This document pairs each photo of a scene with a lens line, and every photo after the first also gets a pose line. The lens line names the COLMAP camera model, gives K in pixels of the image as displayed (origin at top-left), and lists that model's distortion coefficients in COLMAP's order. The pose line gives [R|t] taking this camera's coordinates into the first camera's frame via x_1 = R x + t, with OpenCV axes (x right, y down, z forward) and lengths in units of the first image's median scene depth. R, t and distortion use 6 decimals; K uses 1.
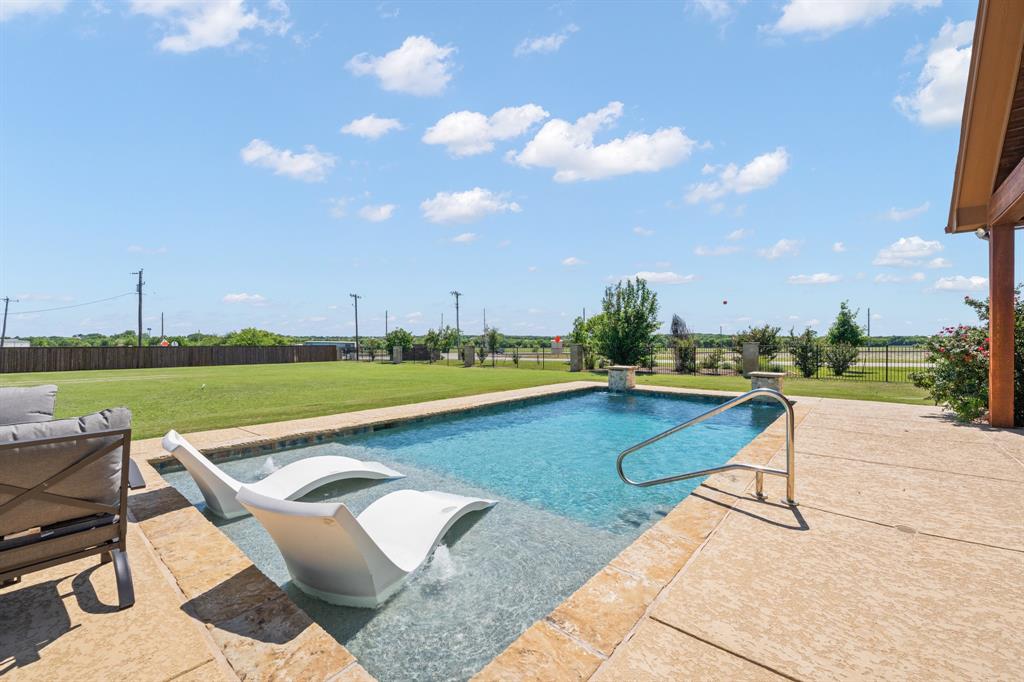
lens RADIAL K [[420.5, 0, 520.7], [0, 420.5, 341.6], [0, 0, 1]] dist [0.000175, -0.000267]
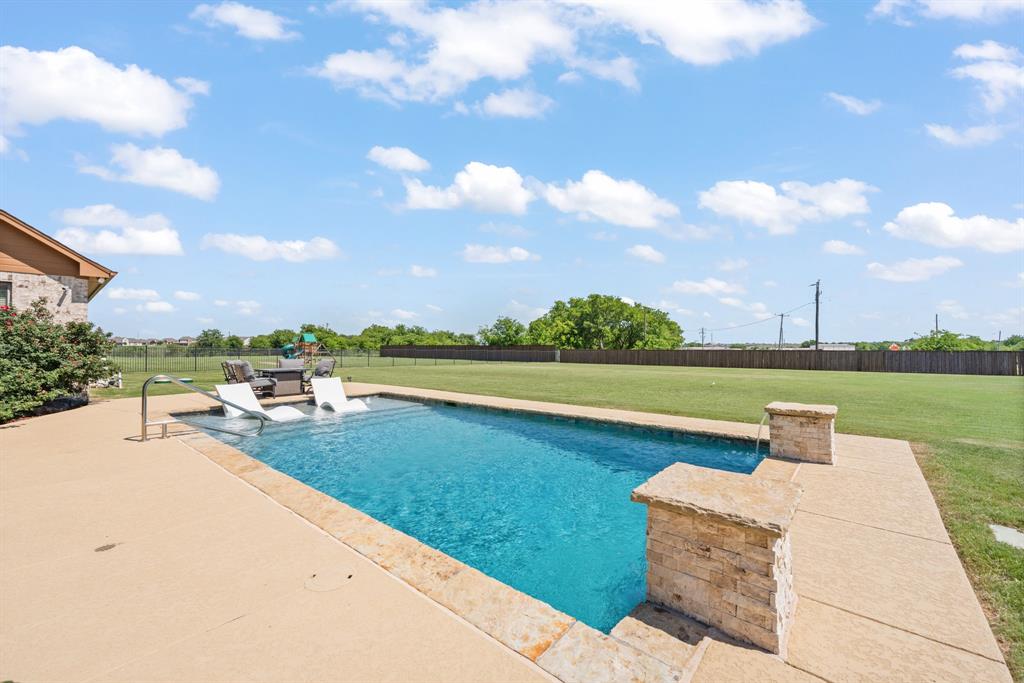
lens RADIAL K [[420.5, 0, 515.9], [0, 420.5, 341.8], [0, 0, 1]] dist [0.000175, -0.000267]
pose [[-0.033525, -0.012439, -0.999360, 0.222511], [0.003737, 0.999914, -0.012571, -0.000045], [0.999431, -0.004156, -0.033476, 0.245954]]
